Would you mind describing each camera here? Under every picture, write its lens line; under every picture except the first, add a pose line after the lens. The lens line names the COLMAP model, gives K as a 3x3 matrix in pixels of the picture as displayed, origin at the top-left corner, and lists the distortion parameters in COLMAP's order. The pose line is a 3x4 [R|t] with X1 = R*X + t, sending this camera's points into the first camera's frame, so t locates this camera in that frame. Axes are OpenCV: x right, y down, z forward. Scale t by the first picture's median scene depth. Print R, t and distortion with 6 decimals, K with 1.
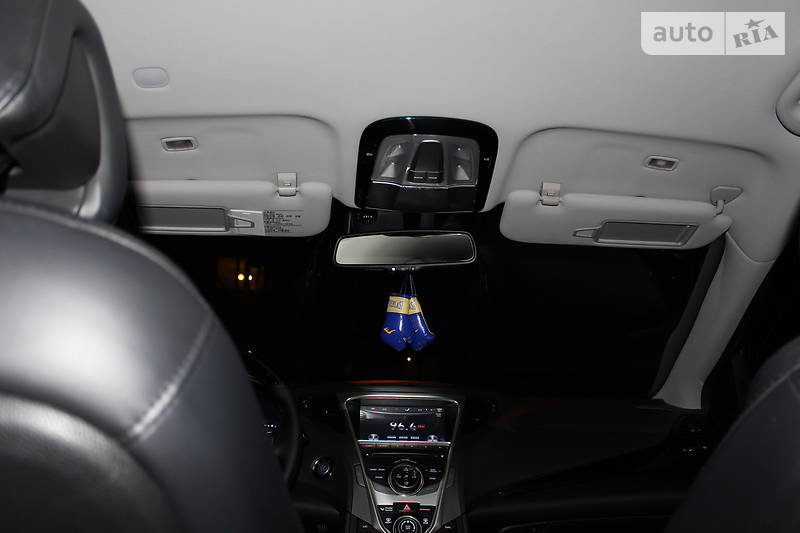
lens RADIAL K [[670.5, 0, 391.8], [0, 670.5, 266.8], [0, 0, 1]] dist [-0.130824, 0.074929]
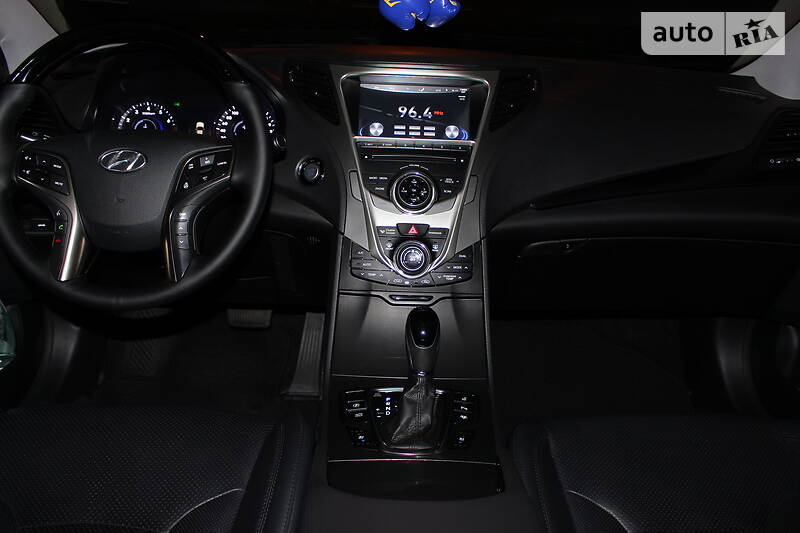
lens RADIAL K [[670.5, 0, 397.5], [0, 670.5, 266.1], [0, 0, 1]] dist [-0.130824, 0.074929]
pose [[0.998760, 0.031054, -0.038921, 0.035653], [-0.003148, 0.819508, 0.573059, -0.064574], [0.049692, -0.572226, 0.818589, 0.291310]]
